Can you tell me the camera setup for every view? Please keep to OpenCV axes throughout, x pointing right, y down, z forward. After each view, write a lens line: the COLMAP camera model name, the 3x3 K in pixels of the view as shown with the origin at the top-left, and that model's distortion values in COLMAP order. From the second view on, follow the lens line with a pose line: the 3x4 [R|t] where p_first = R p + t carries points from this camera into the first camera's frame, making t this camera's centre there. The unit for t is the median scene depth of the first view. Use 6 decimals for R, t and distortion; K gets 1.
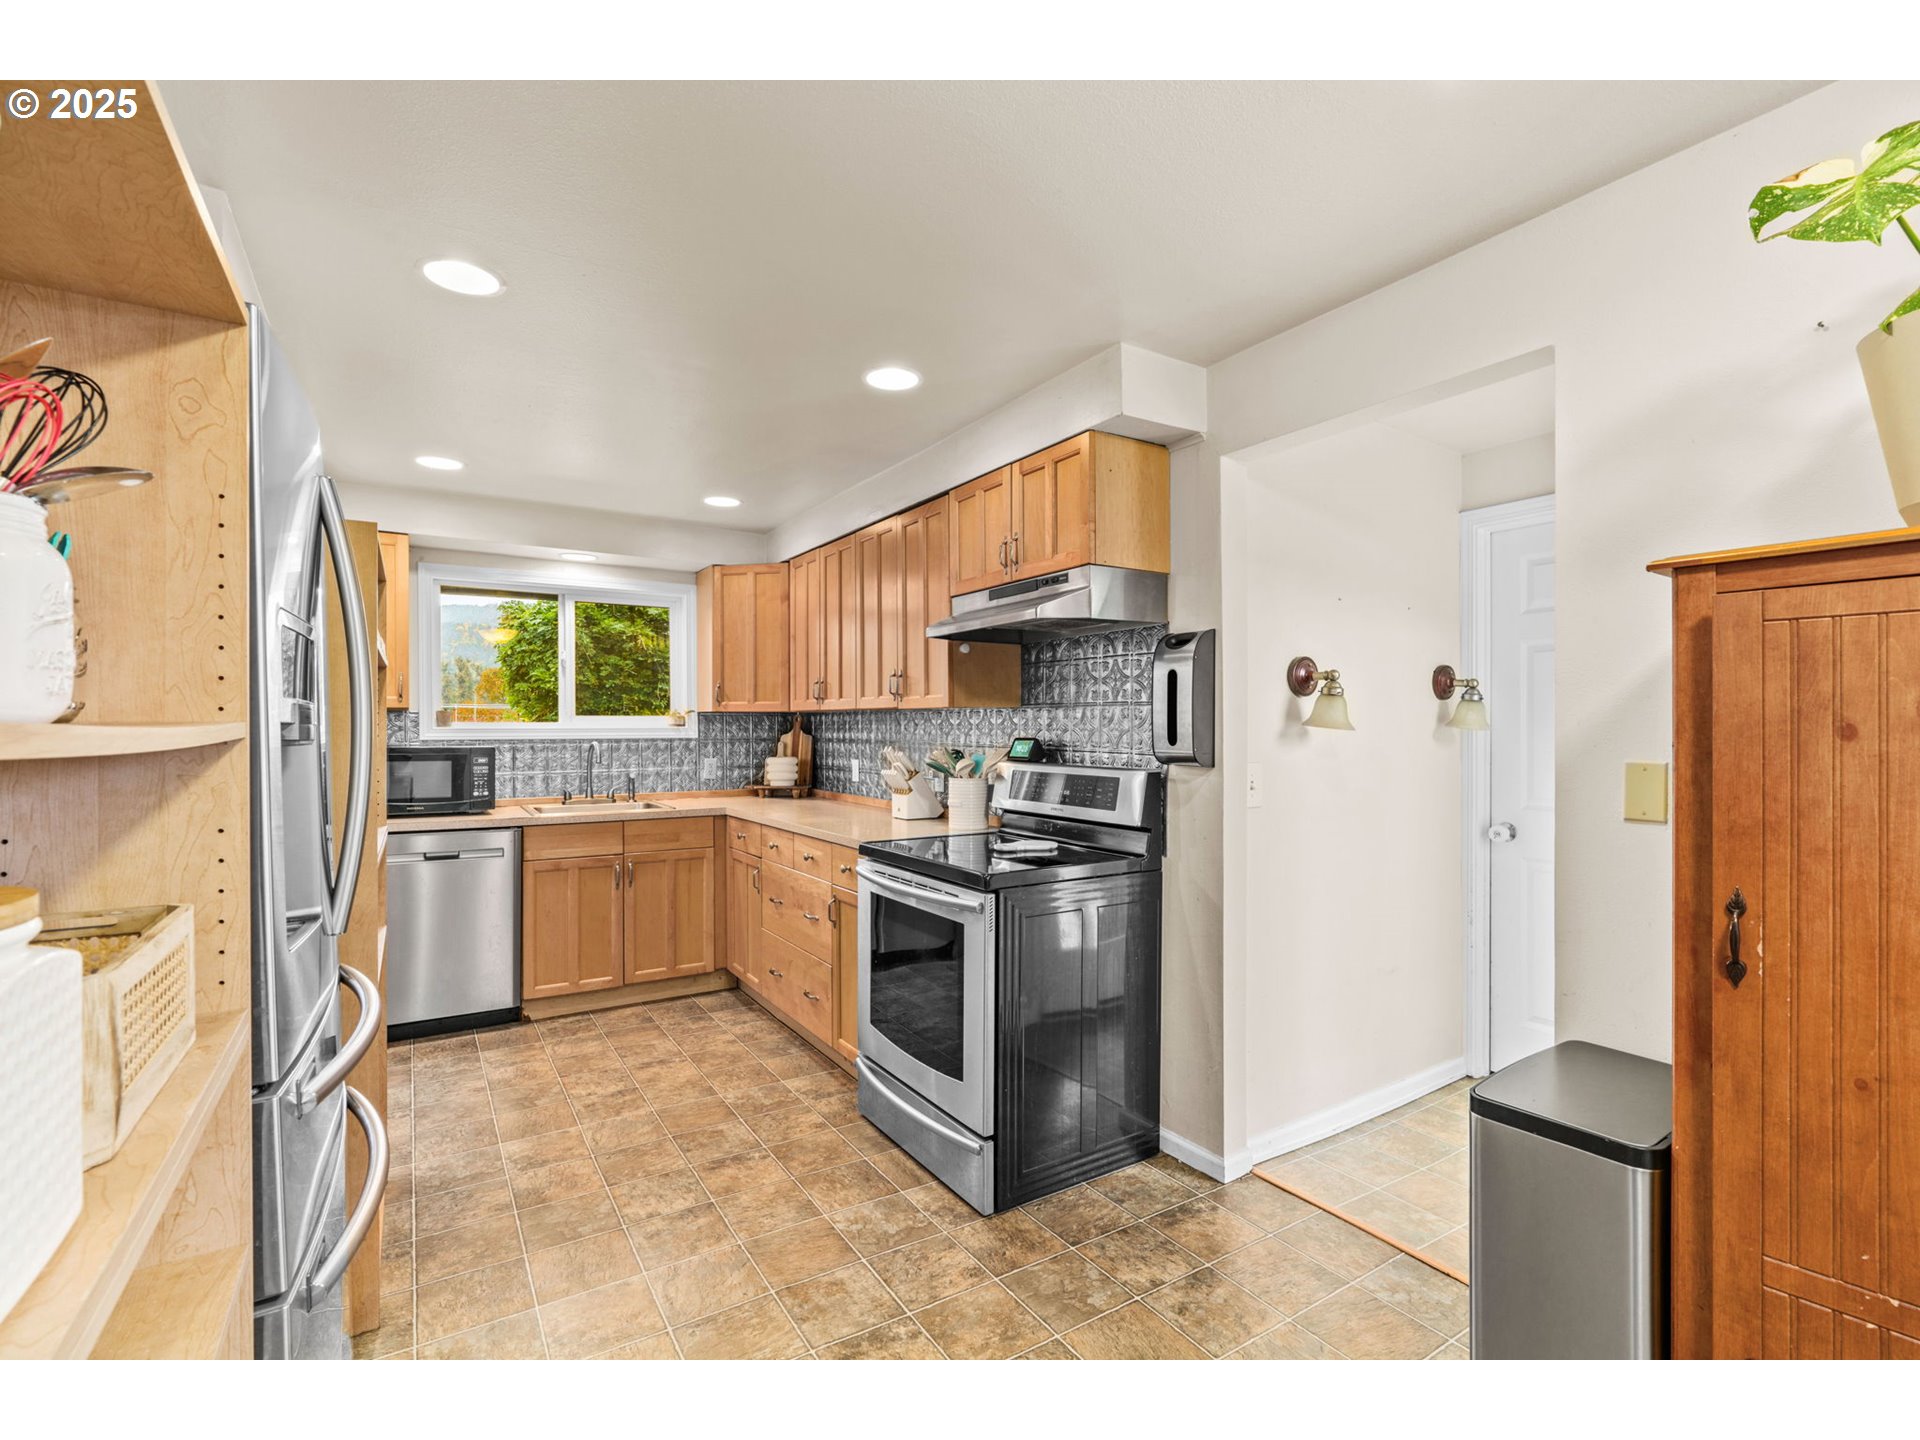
lens RADIAL K [[872.4, 0, 960.0], [0, 872.4, 720.0], [0, 0, 1]] dist [-0.011382, -0.000080]
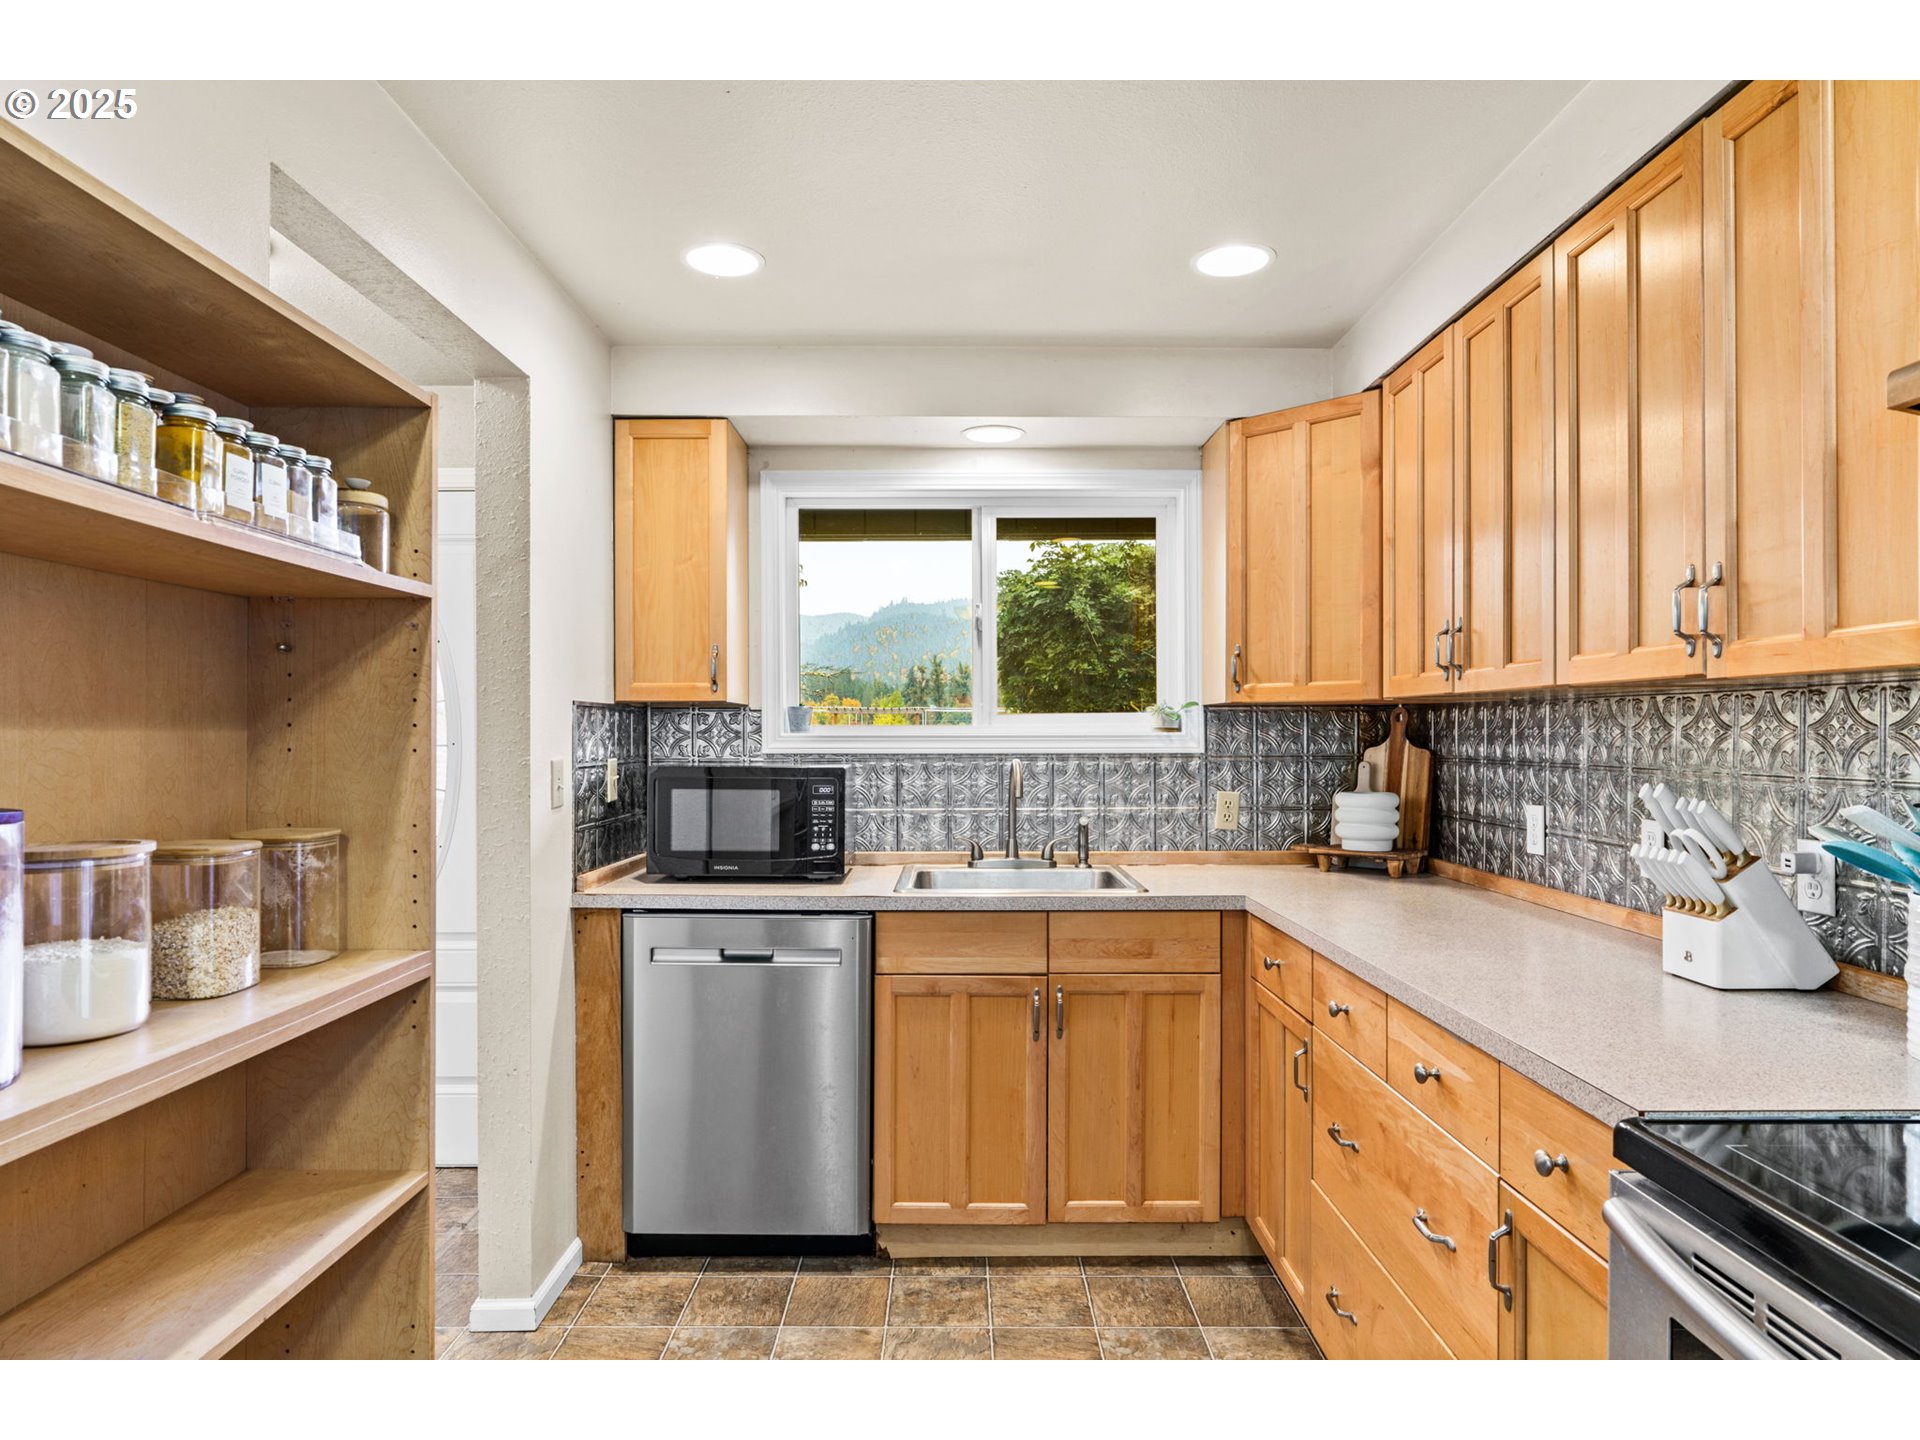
lens RADIAL K [[1105.8, 0, 958.9], [0, 1105.8, 749.2], [0, 0, 1]] dist [-0.014241, -0.000012]
pose [[0.845400, 0.007463, -0.534081, -0.072403], [0.004156, 0.999780, 0.020549, 0.003958], [0.534117, -0.019592, 0.845183, 0.387324]]
